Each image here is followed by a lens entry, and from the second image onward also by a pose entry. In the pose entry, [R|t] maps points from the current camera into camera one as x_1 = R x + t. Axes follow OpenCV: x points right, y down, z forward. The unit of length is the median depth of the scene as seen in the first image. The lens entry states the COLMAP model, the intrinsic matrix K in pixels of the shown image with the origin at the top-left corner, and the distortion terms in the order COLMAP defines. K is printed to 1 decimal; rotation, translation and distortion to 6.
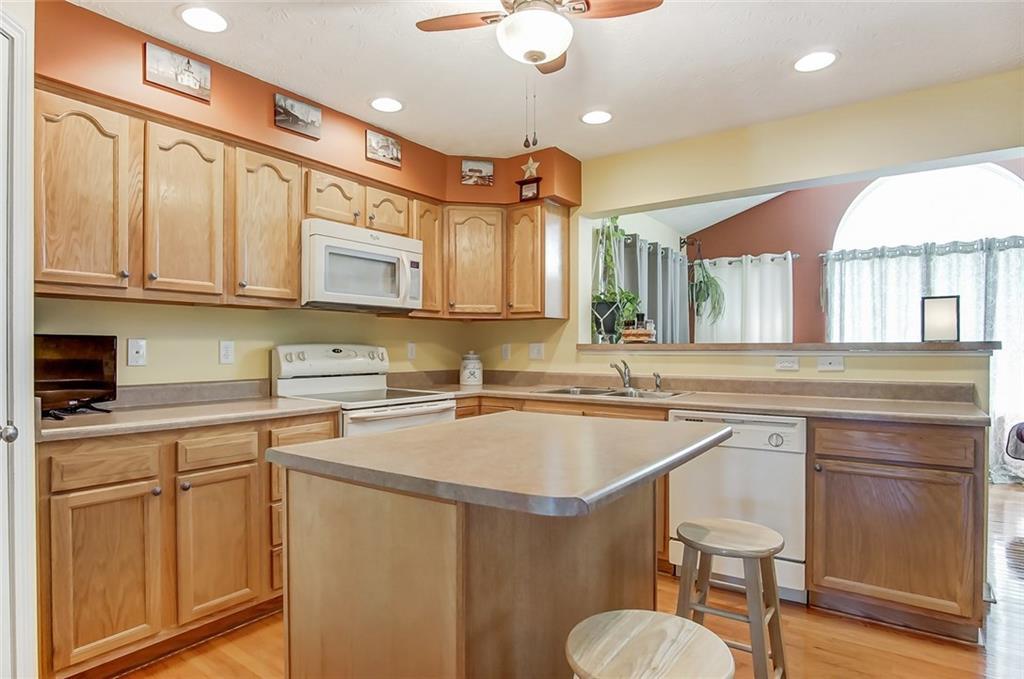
lens RADIAL K [[558.3, 0, 507.5], [0, 558.3, 353.2], [0, 0, 1]] dist [-0.026599, 0.007533]
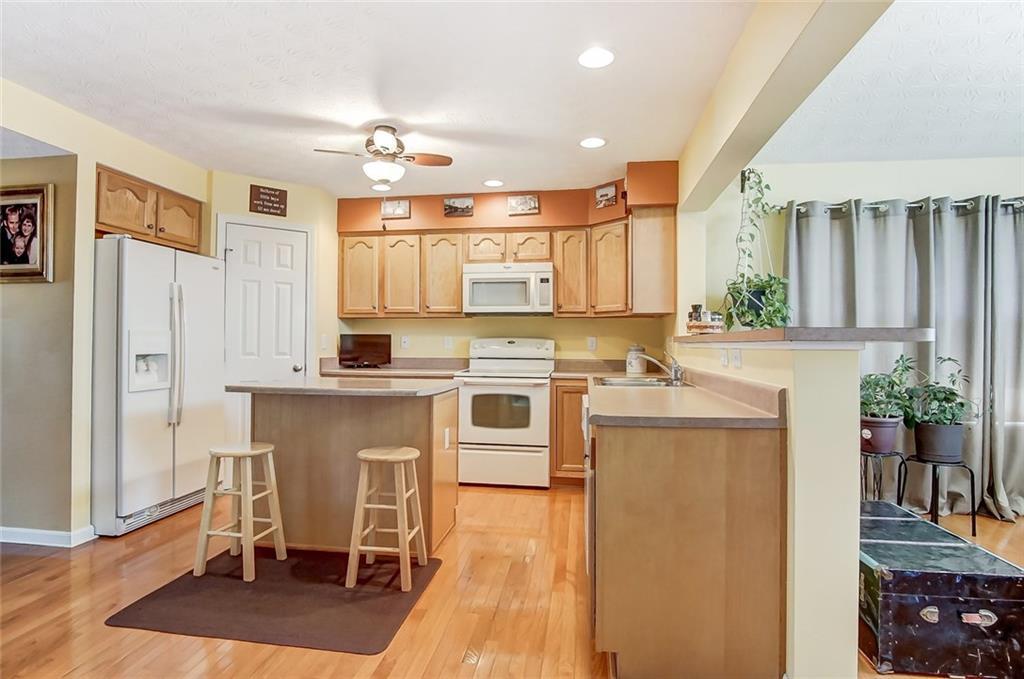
lens RADIAL K [[558.3, 0, 498.5], [0, 558.3, 338.8], [0, 0, 1]] dist [-0.026599, 0.007533]
pose [[0.449063, -0.003854, -0.893492, 1.024524], [-0.014000, 0.999838, -0.011349, 0.003409], [0.893390, 0.017606, 0.448936, 0.279621]]
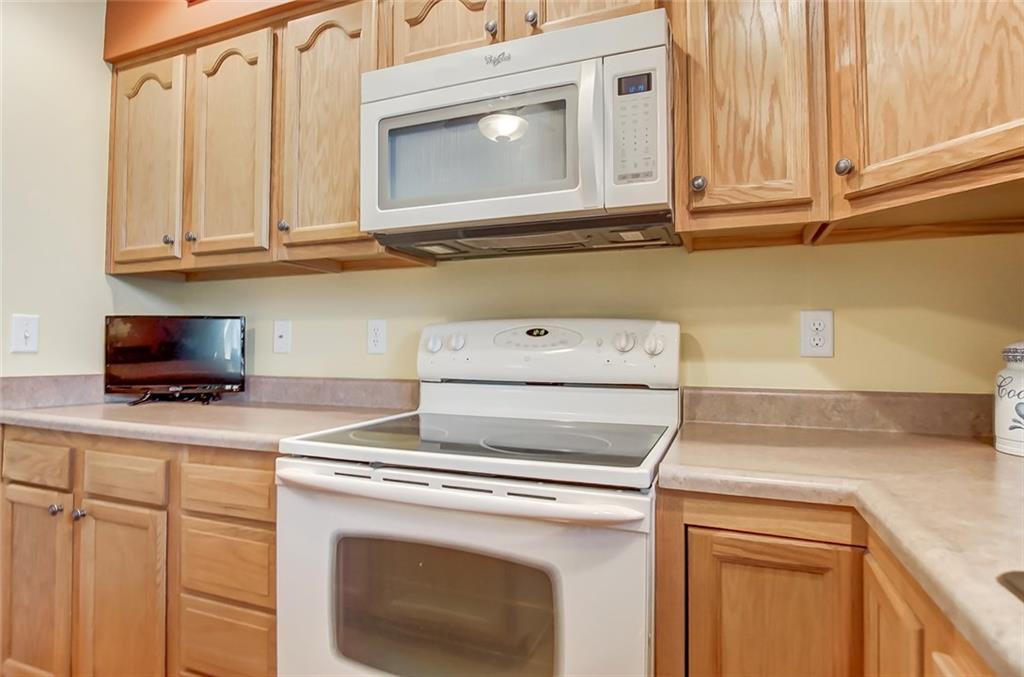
lens RADIAL K [[557.6, 0, 492.3], [0, 557.6, 335.4], [0, 0, 1]] dist [-0.023894, 0.003524]
pose [[0.228671, -0.028767, -0.973079, 0.152357], [-0.014854, 0.999344, -0.033034, 0.014529], [0.973390, 0.022008, 0.228094, 0.839204]]
